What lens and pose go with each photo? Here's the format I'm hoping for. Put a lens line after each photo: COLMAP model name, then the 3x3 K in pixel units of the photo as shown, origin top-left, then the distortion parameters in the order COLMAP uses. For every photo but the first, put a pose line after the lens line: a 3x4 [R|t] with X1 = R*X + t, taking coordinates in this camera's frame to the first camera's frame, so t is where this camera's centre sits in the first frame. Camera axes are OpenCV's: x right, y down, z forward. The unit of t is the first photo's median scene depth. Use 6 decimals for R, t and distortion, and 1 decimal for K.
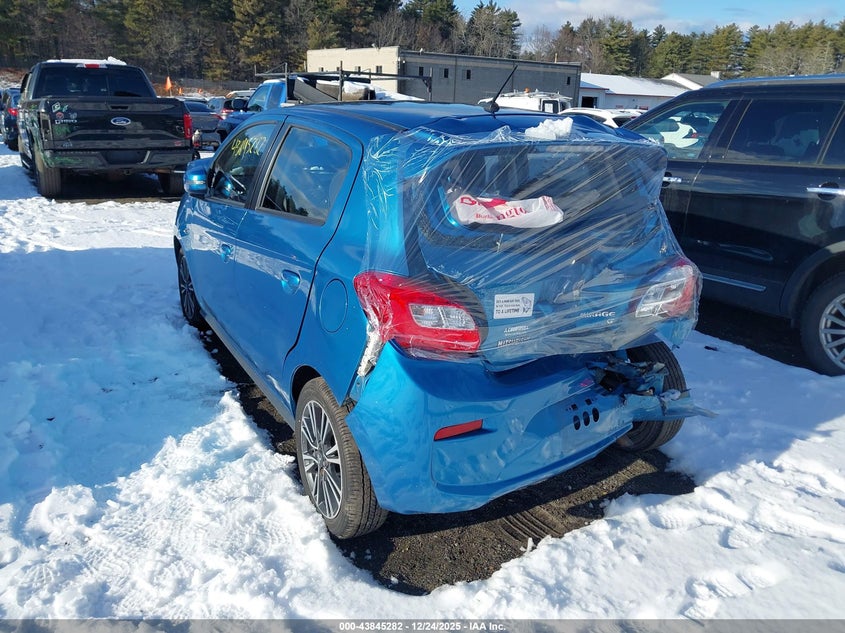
lens RADIAL K [[683.9, 0, 419.0], [0, 683.9, 313.0], [0, 0, 1]] dist [-0.063904, 0.004936]
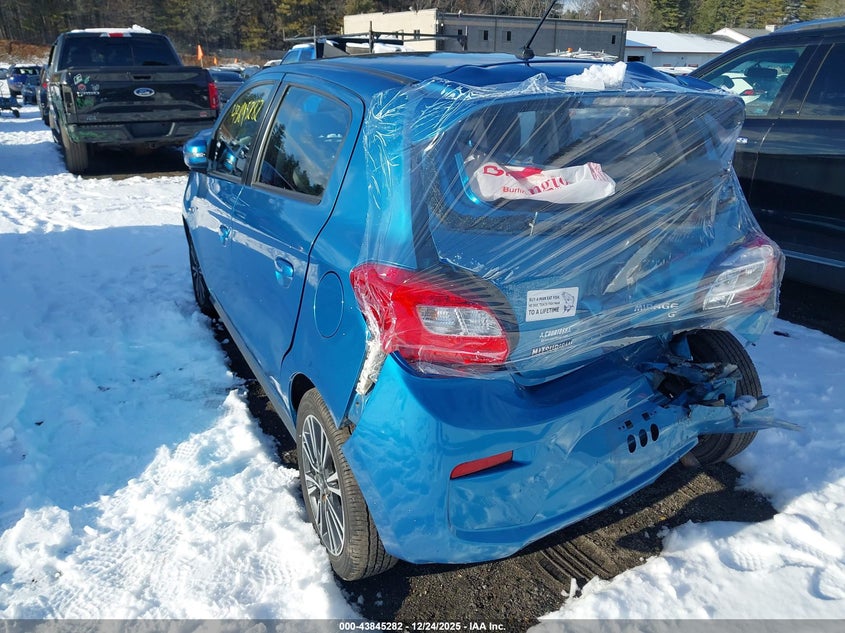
lens RADIAL K [[666.7, 0, 437.7], [0, 666.7, 317.4], [0, 0, 1]] dist [-0.065158, 0.041253]
pose [[0.999052, -0.011726, -0.041918, 0.032101], [0.014105, 0.998279, 0.056928, -0.033431], [0.041179, -0.057465, 0.997498, 0.188257]]
